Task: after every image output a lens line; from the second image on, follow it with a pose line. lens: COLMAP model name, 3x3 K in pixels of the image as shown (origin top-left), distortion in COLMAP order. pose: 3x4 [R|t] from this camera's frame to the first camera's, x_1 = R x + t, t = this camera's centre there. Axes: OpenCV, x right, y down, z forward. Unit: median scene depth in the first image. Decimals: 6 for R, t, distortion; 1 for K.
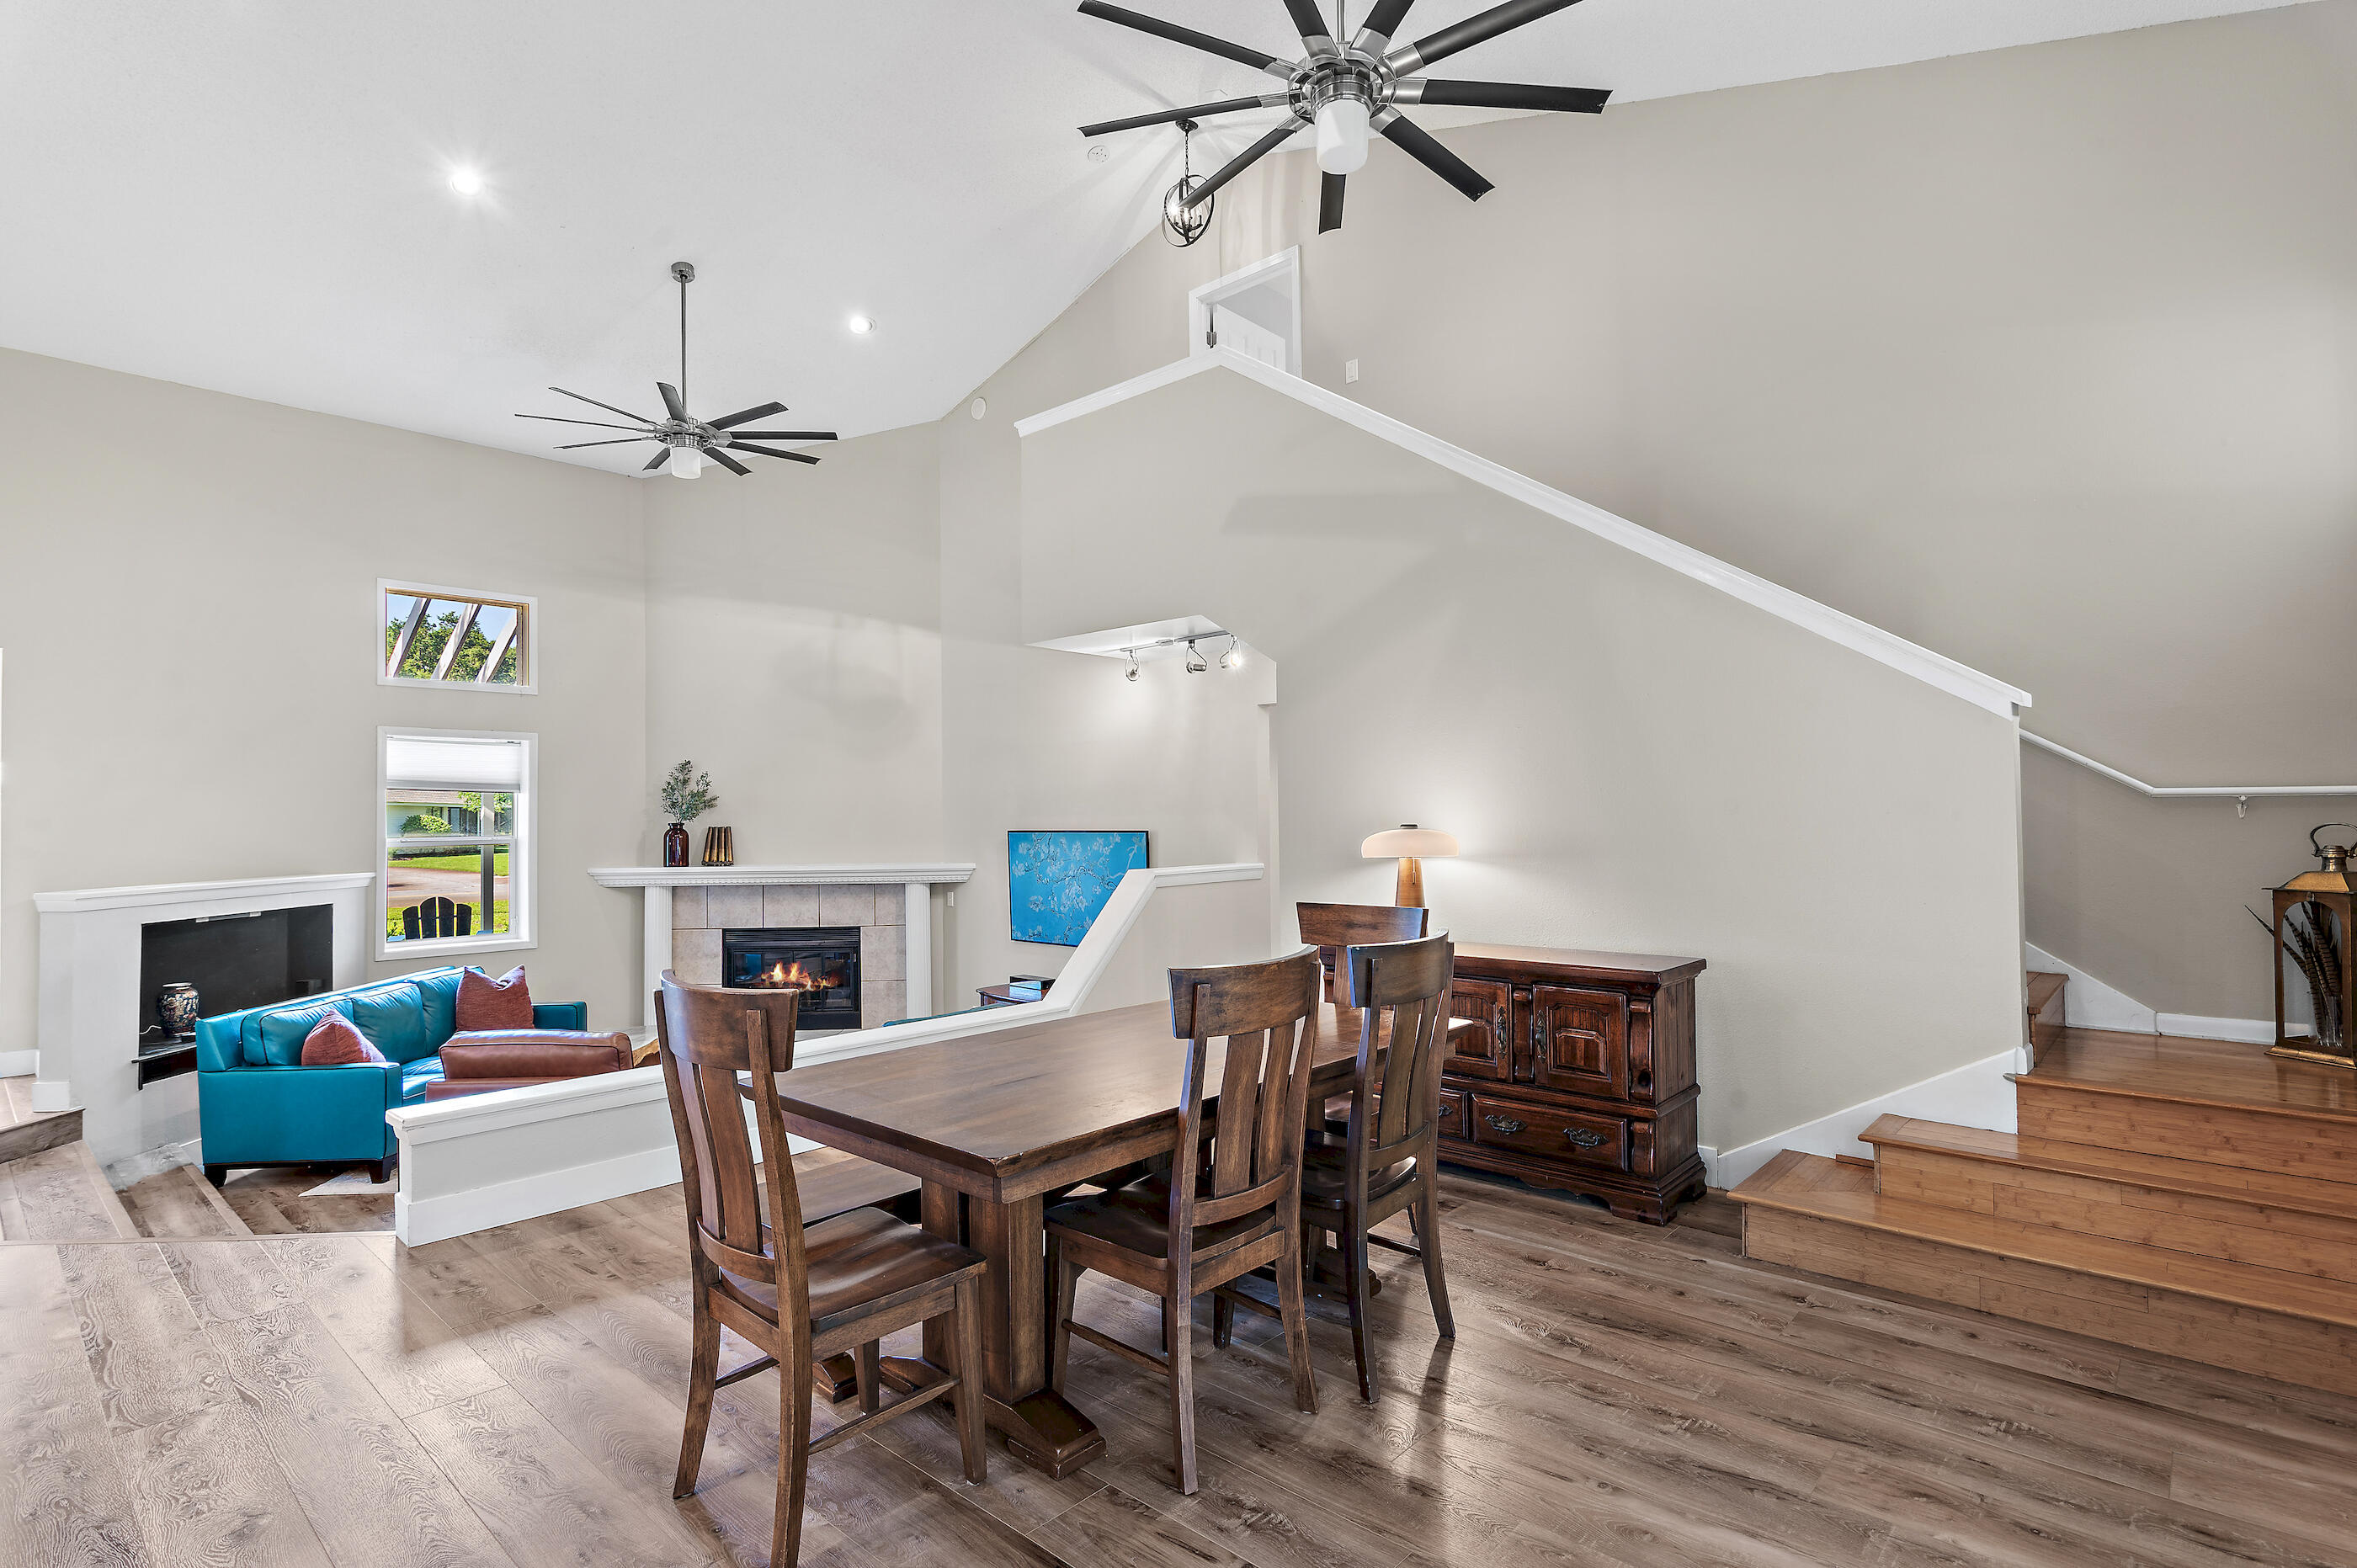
lens RADIAL K [[1145.6, 0, 1178.5], [0, 1145.6, 784.0], [0, 0, 1]] dist [-0.000079, 0.000137]
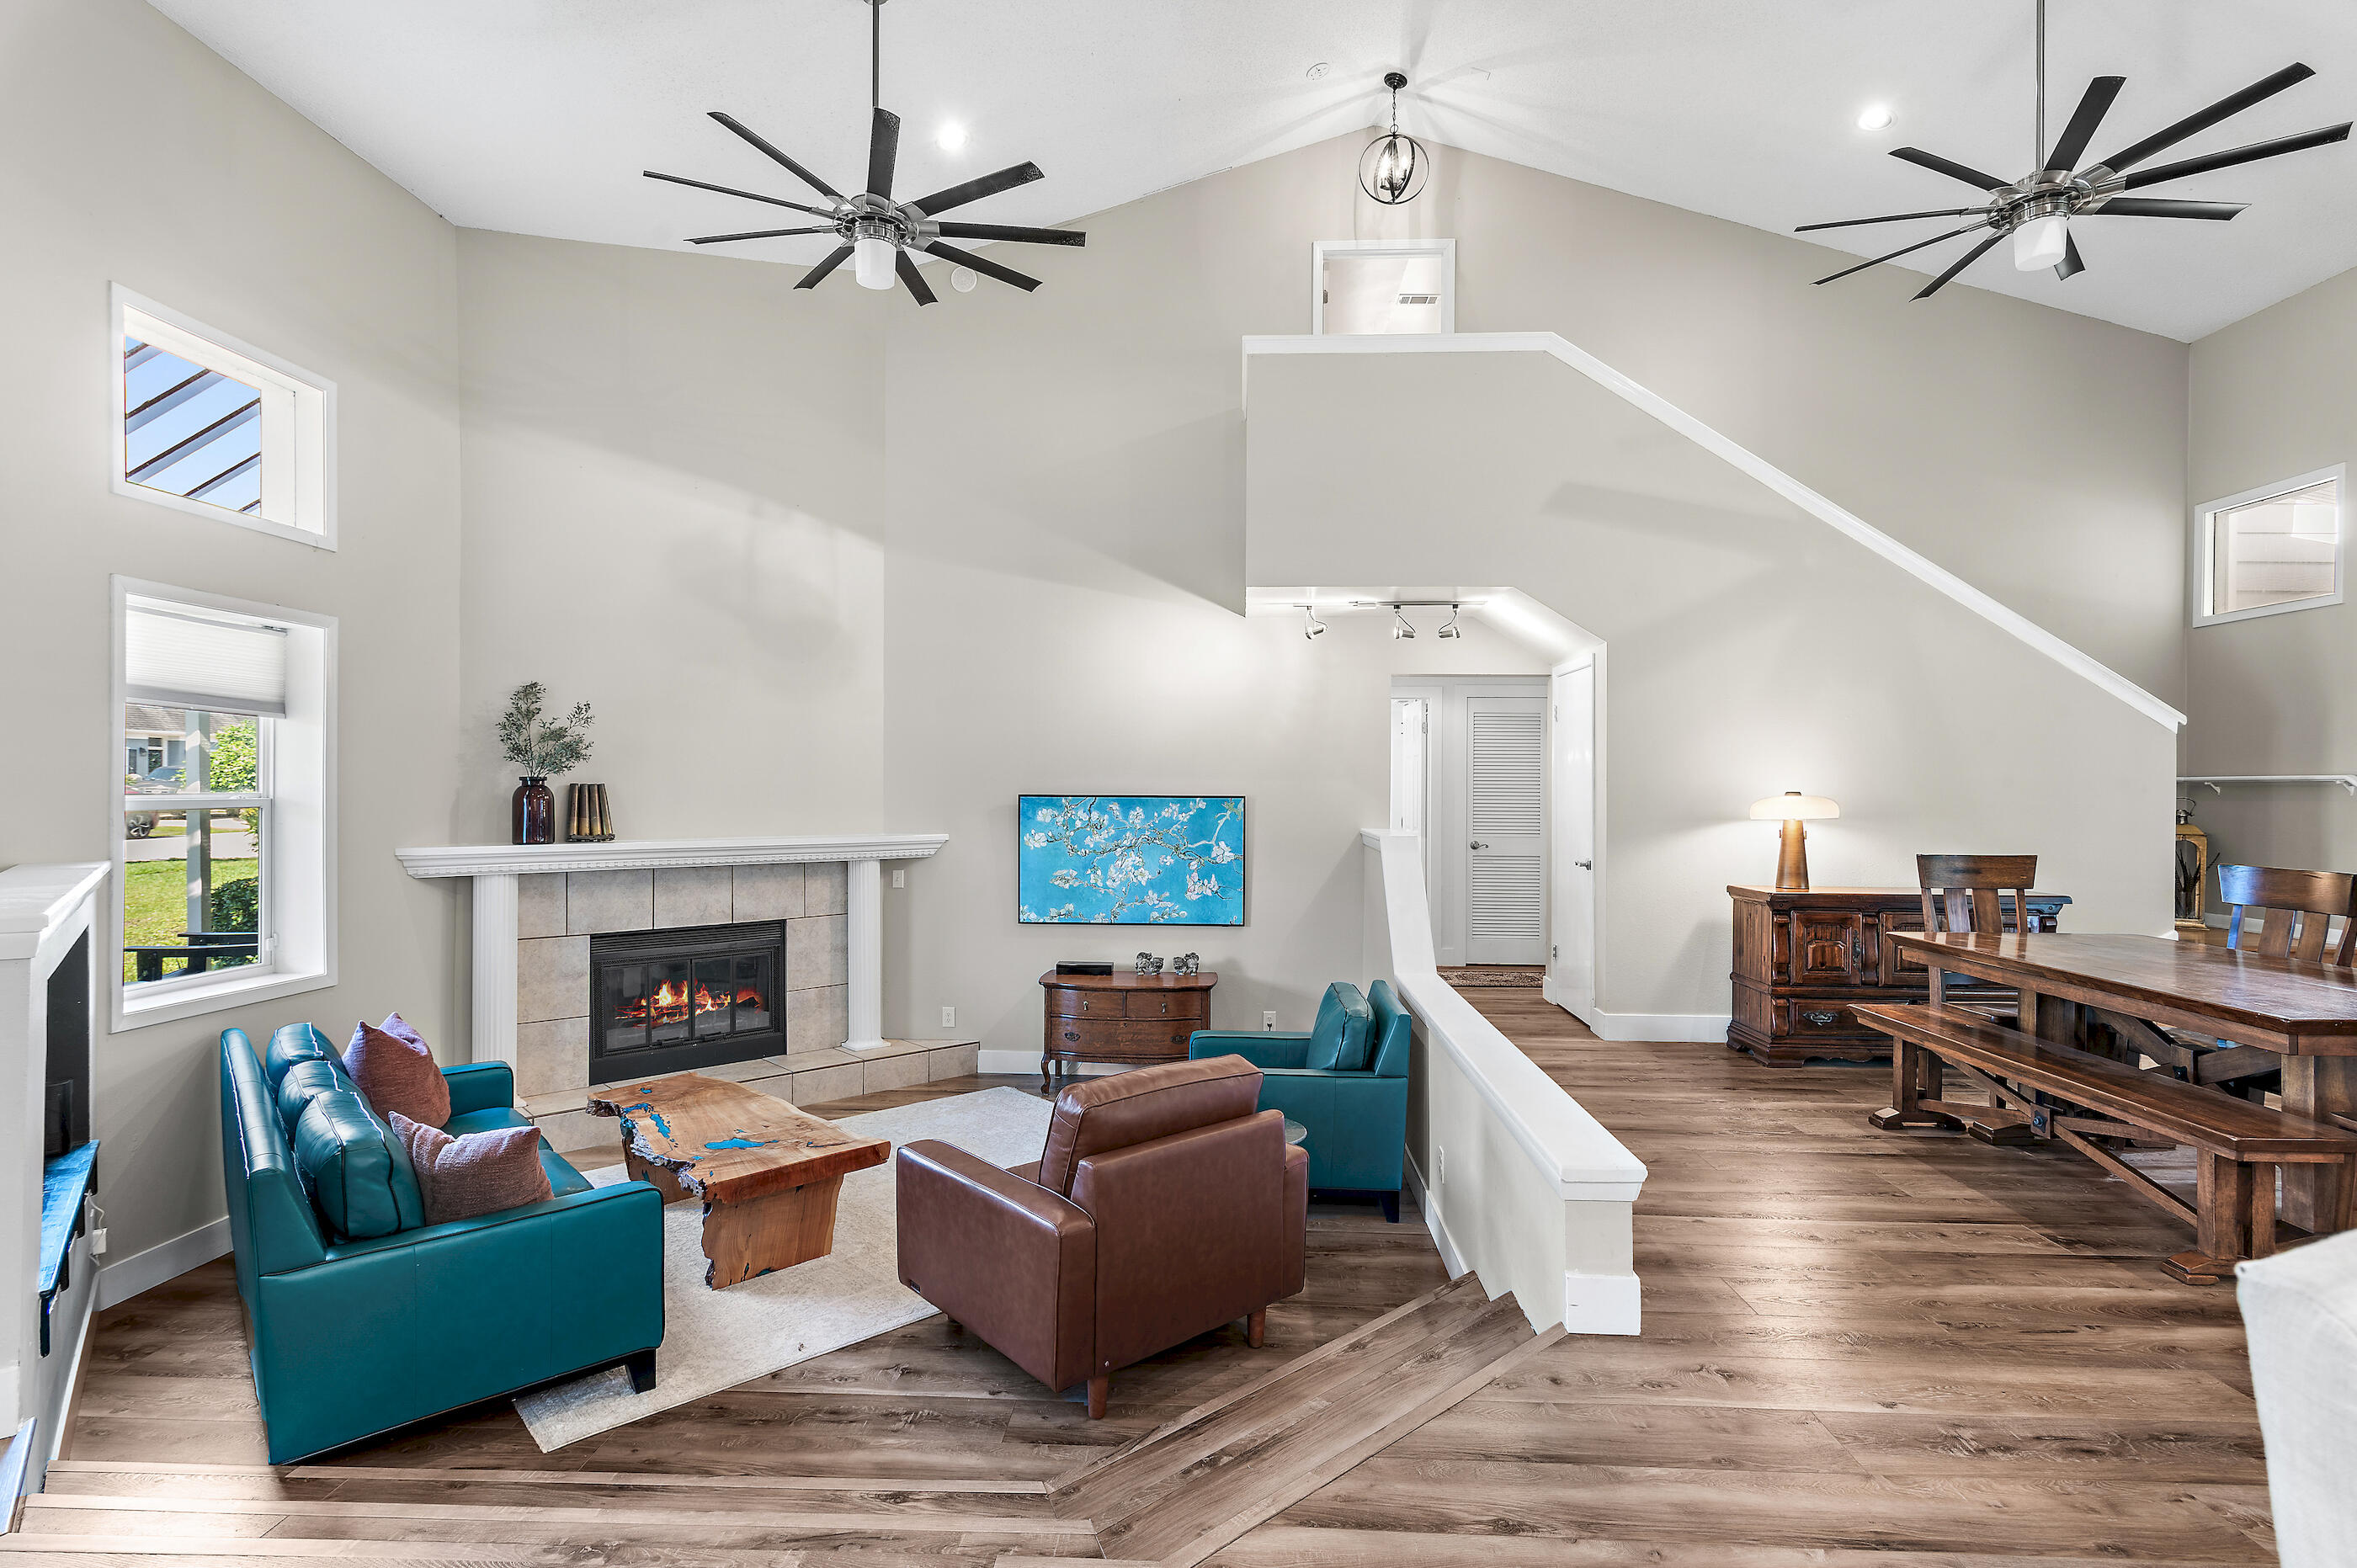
lens RADIAL K [[1145.6, 0, 1178.5], [0, 1145.6, 784.0], [0, 0, 1]] dist [-0.000079, 0.000137]
pose [[0.764141, 0.018883, 0.644773, -0.576359], [-0.032252, 0.999440, 0.008953, 0.020446], [-0.644243, -0.027637, 0.764322, 0.263517]]
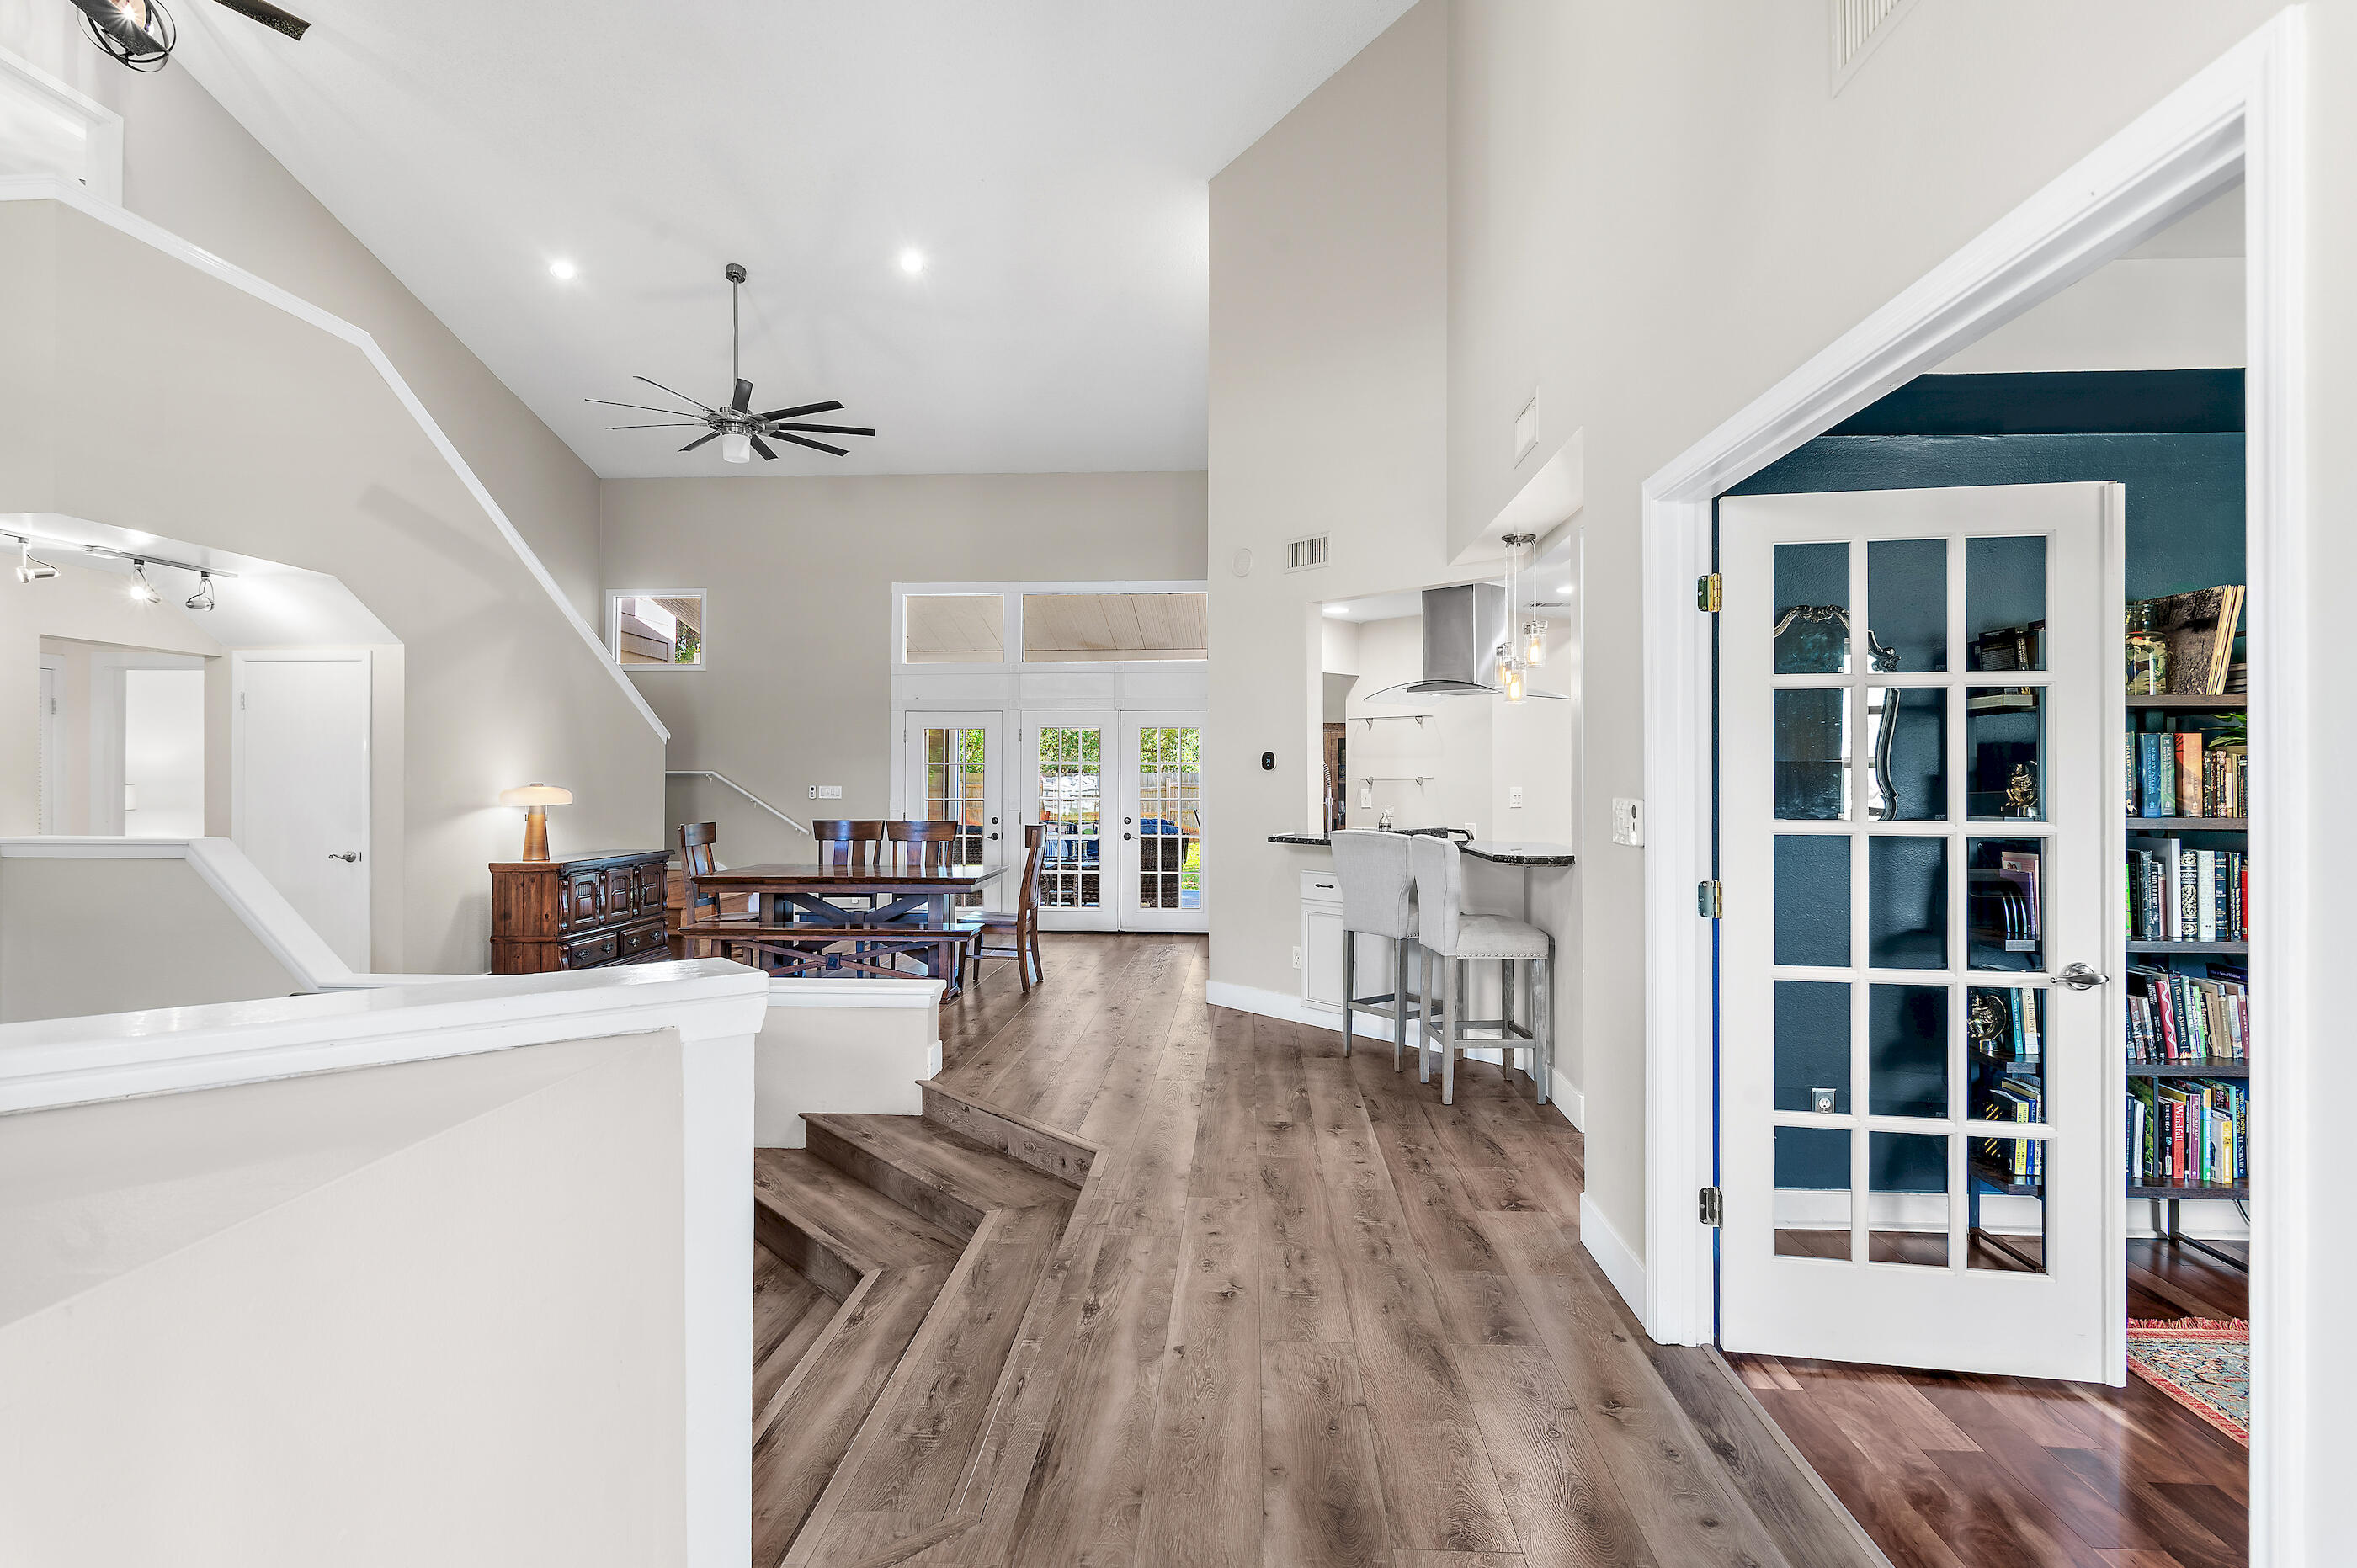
lens RADIAL K [[1151.4, 0, 1186.3], [0, 1151.4, 779.0], [0, 0, 1]] dist [-0.003804, -0.000035]
pose [[-0.637273, 0.013099, 0.770527, -0.817090], [-0.014239, 0.999485, -0.028768, 0.033162], [-0.770506, -0.029305, -0.636758, 0.698628]]
